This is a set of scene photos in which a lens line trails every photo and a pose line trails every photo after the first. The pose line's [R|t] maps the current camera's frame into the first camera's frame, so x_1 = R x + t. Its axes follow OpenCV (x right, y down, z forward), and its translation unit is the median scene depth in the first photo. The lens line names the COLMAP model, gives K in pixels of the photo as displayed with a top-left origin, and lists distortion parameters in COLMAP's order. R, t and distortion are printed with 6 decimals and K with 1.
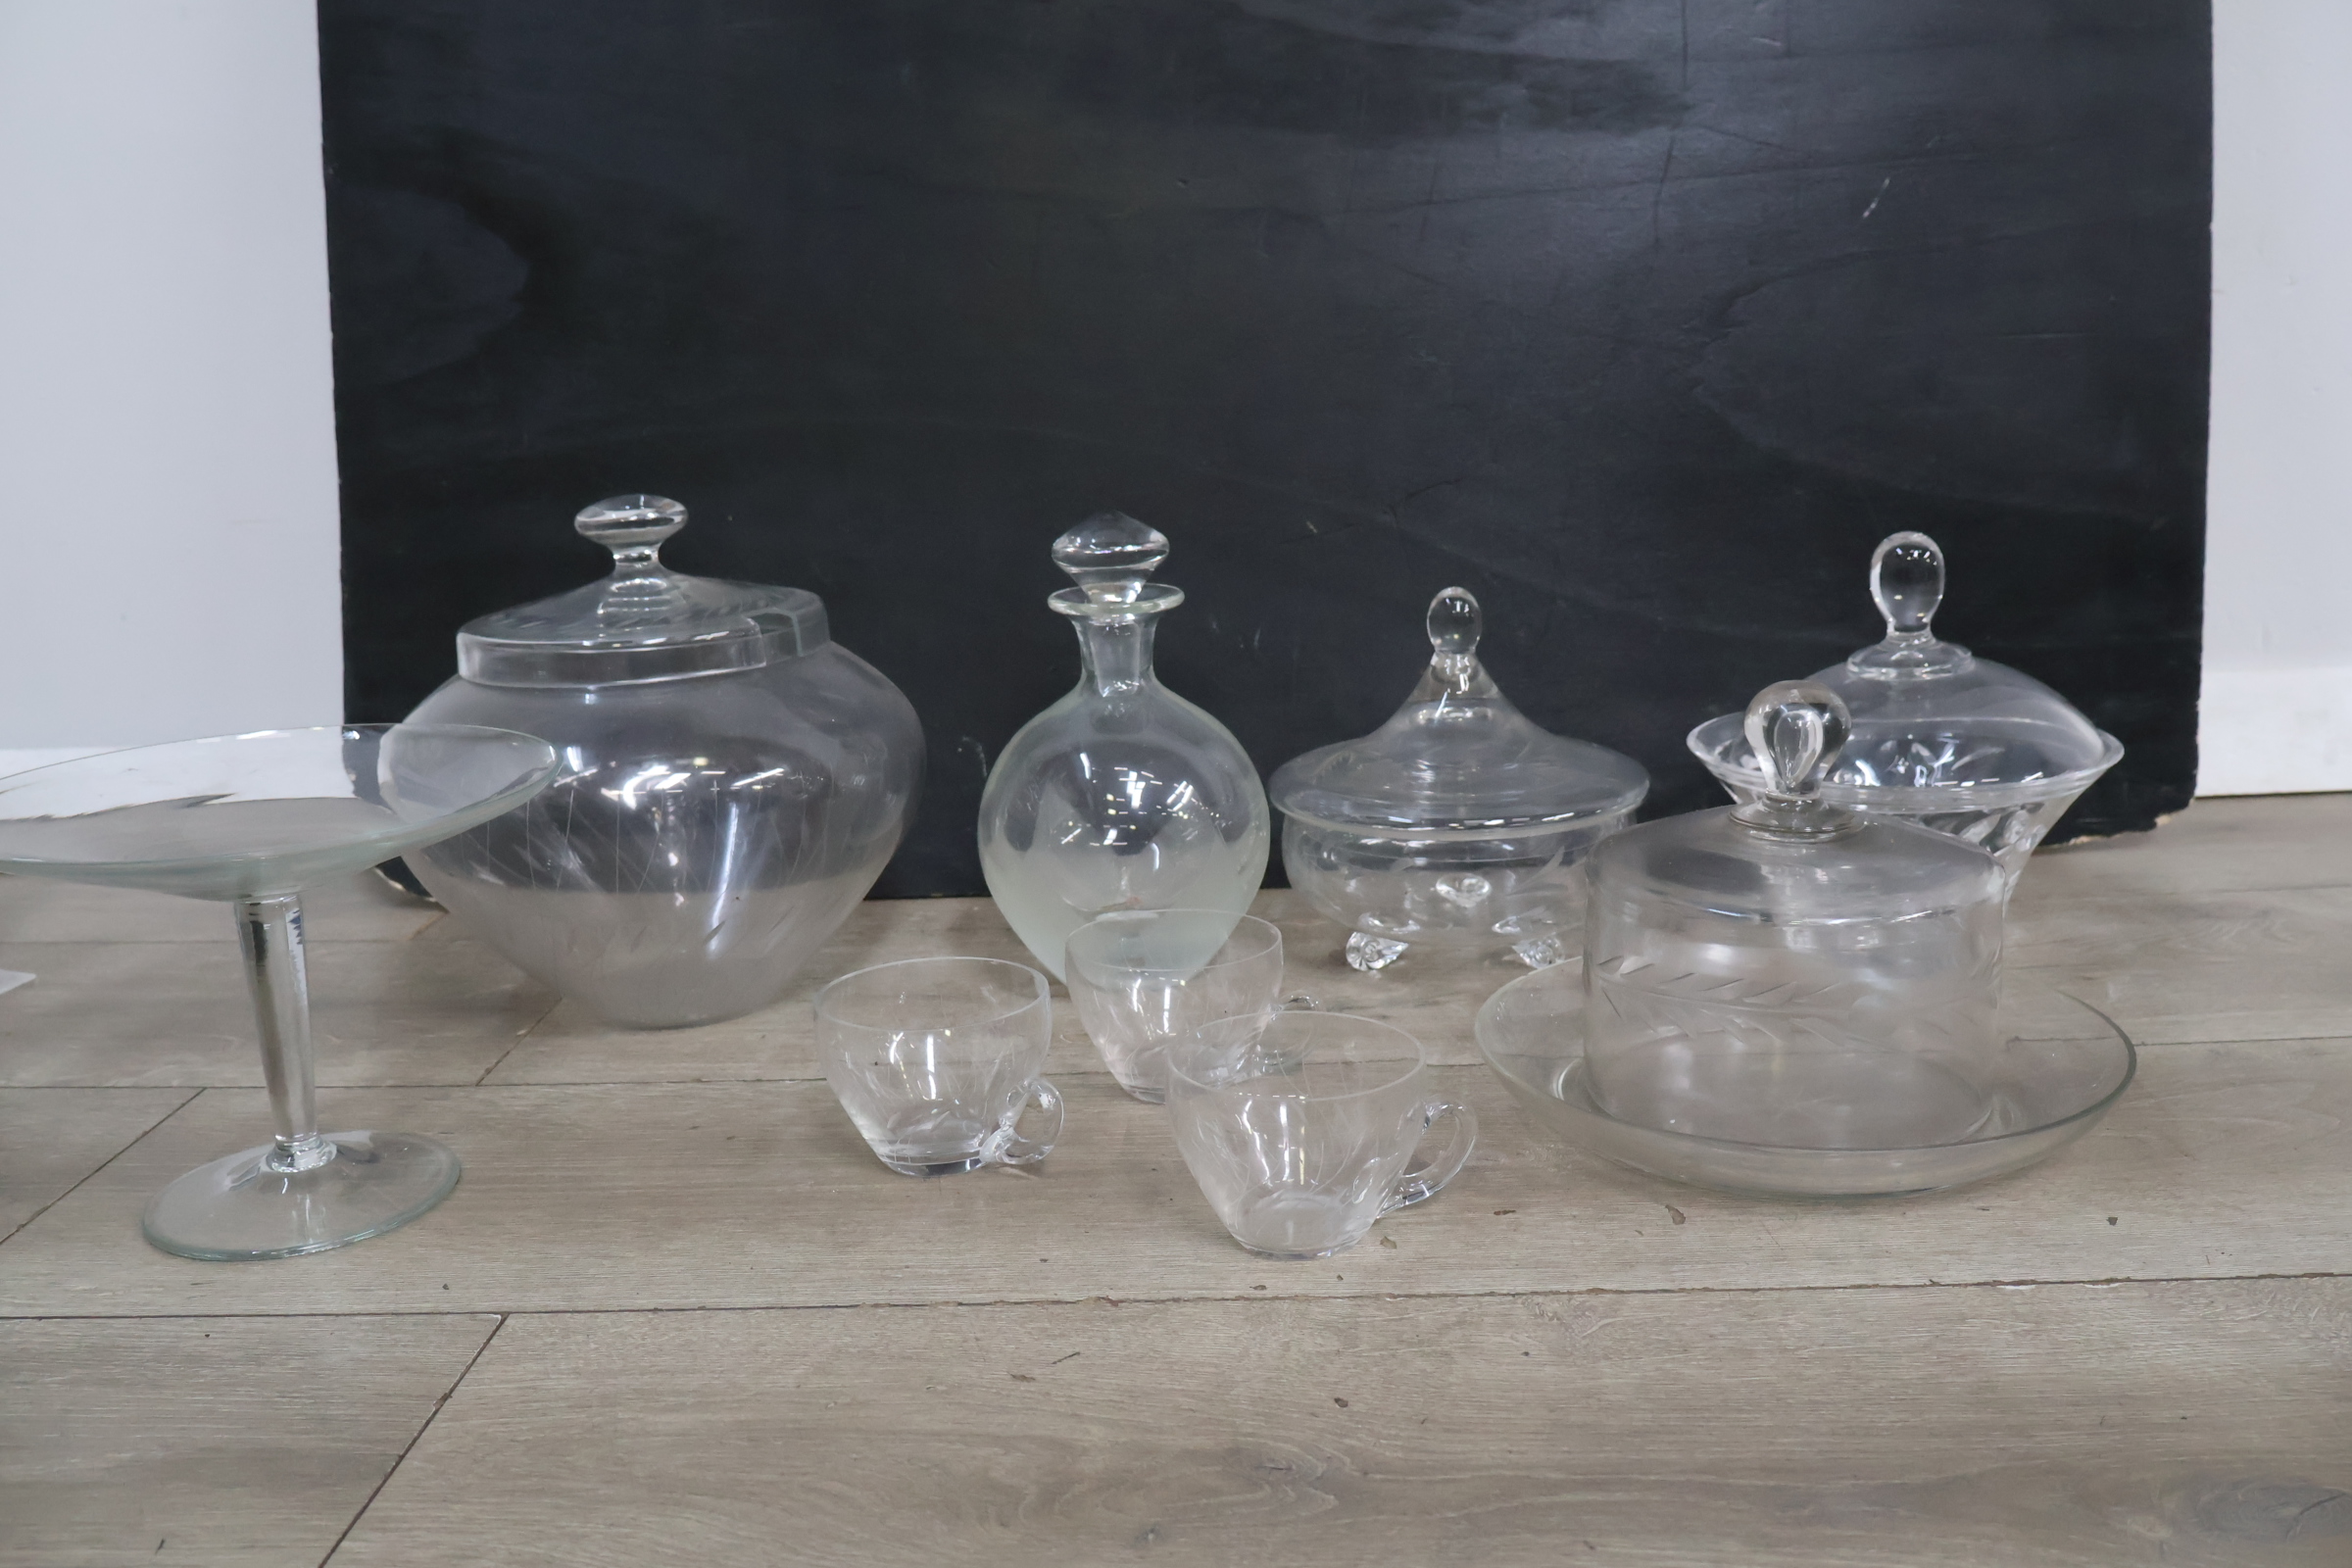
lens RADIAL K [[2101.4, 0, 1188.2], [0, 2101.4, 856.2], [0, 0, 1]] dist [0.008544, -0.002541]
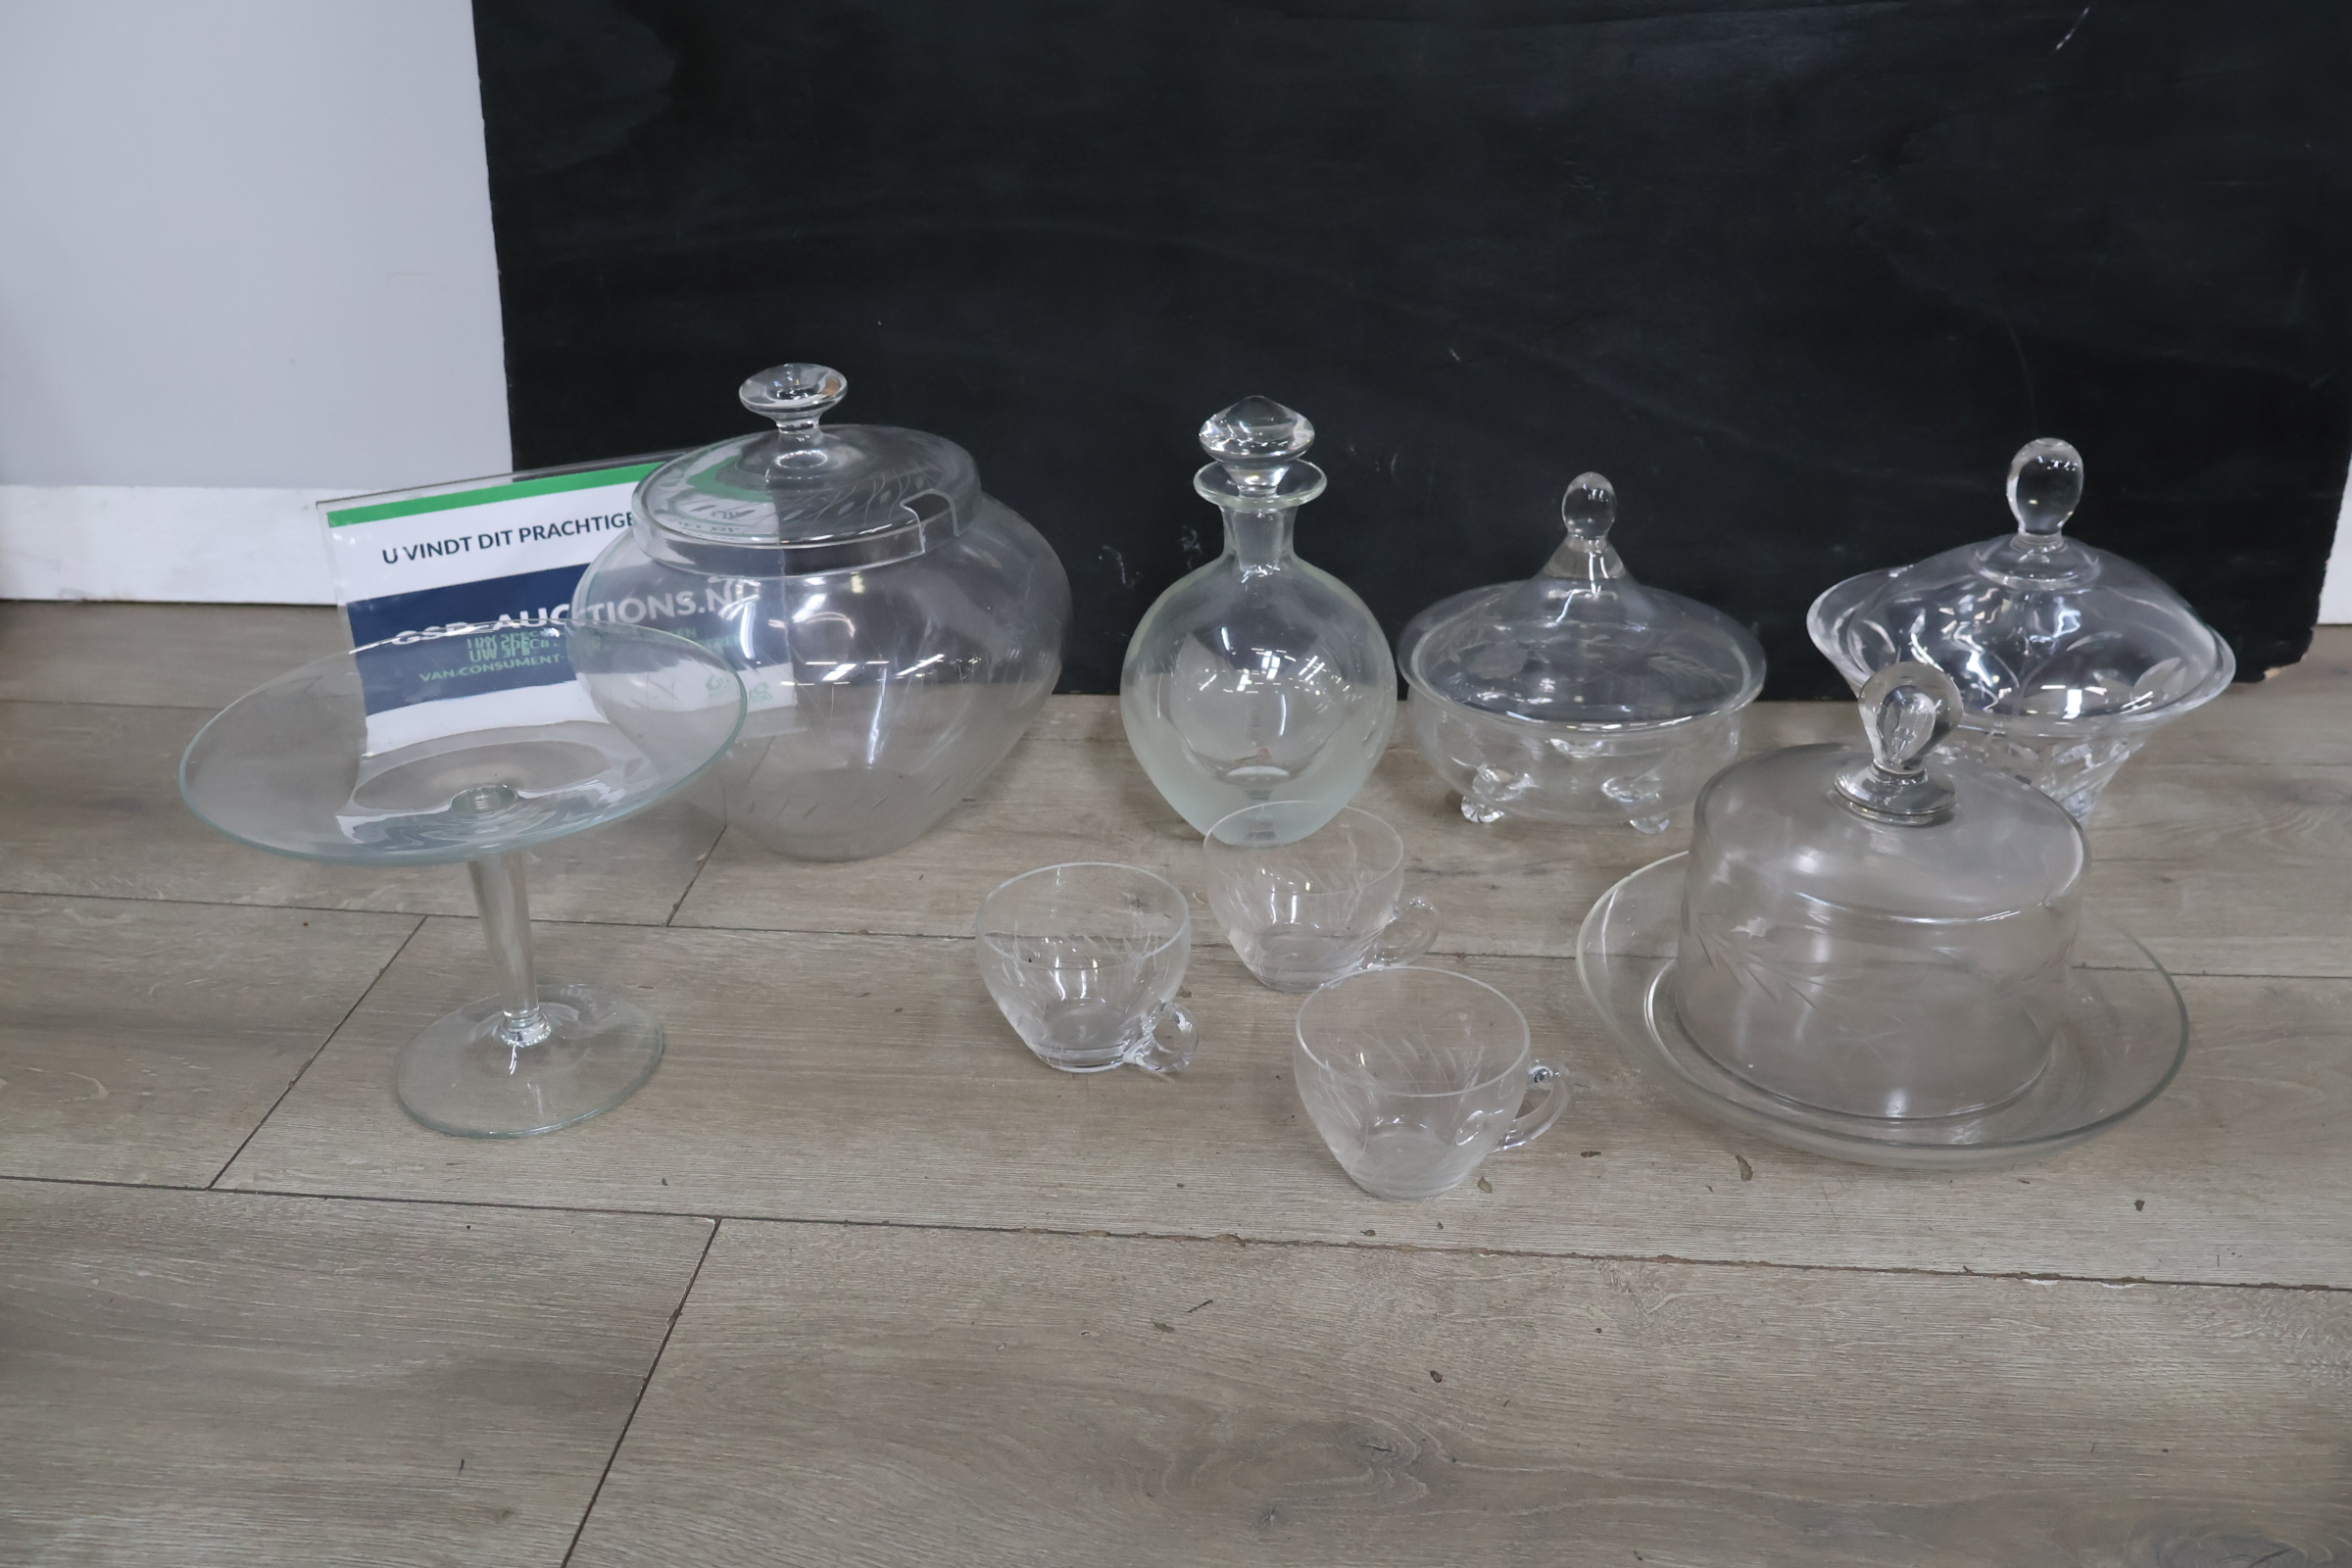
lens RADIAL K [[2115.3, 0, 1176.0], [0, 2115.3, 784.0], [0, 0, 1]] dist [0.008188, 0.000216]
pose [[0.998108, 0.043376, -0.043574, -0.032103], [-0.030525, 0.964804, 0.261194, -0.334776], [0.053370, -0.259370, 0.964302, -0.053453]]
